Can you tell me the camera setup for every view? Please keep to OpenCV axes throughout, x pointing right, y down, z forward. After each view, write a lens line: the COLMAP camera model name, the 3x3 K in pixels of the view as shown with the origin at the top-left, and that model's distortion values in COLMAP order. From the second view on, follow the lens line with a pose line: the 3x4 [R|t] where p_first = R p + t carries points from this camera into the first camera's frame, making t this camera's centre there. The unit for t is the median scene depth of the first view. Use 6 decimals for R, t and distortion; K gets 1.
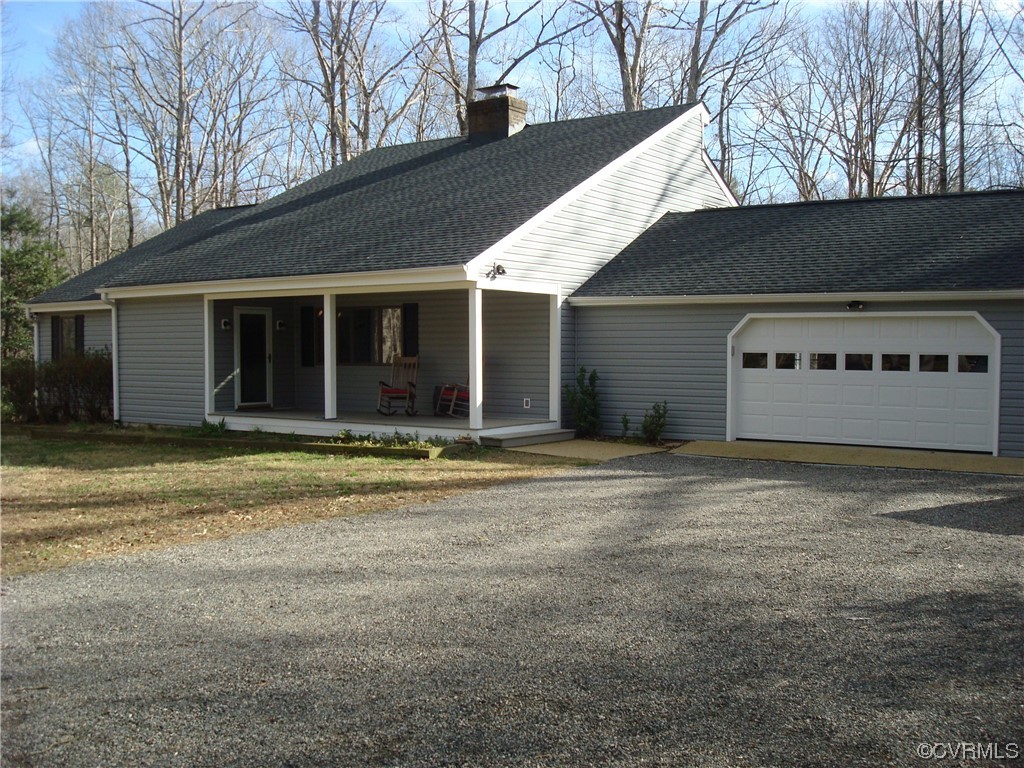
lens RADIAL K [[1056.6, 0, 512.0], [0, 1056.6, 384.0], [0, 0, 1]] dist [-0.116476, -0.004547]
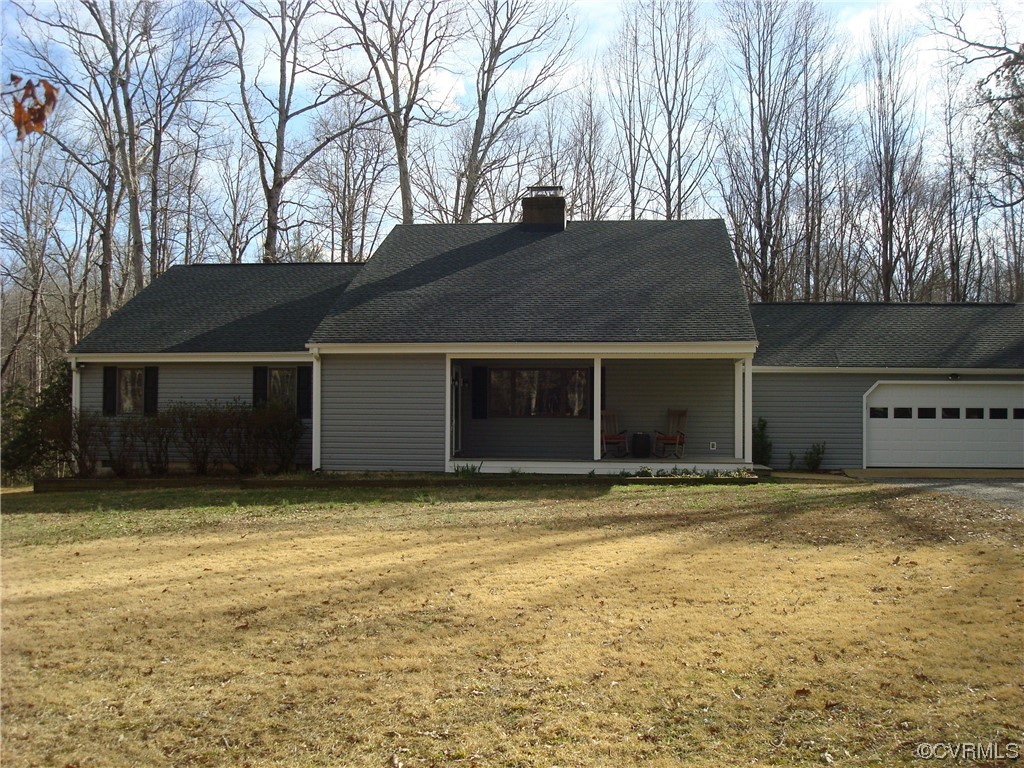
lens RADIAL K [[1036.4, 0, 512.0], [0, 1036.4, 384.0], [0, 0, 1]] dist [-0.111989, -0.006017]
pose [[0.887455, 0.017804, 0.460550, -0.796571], [0.010229, 0.998247, -0.058302, 0.013723], [-0.460780, 0.056451, 0.885717, -0.020658]]
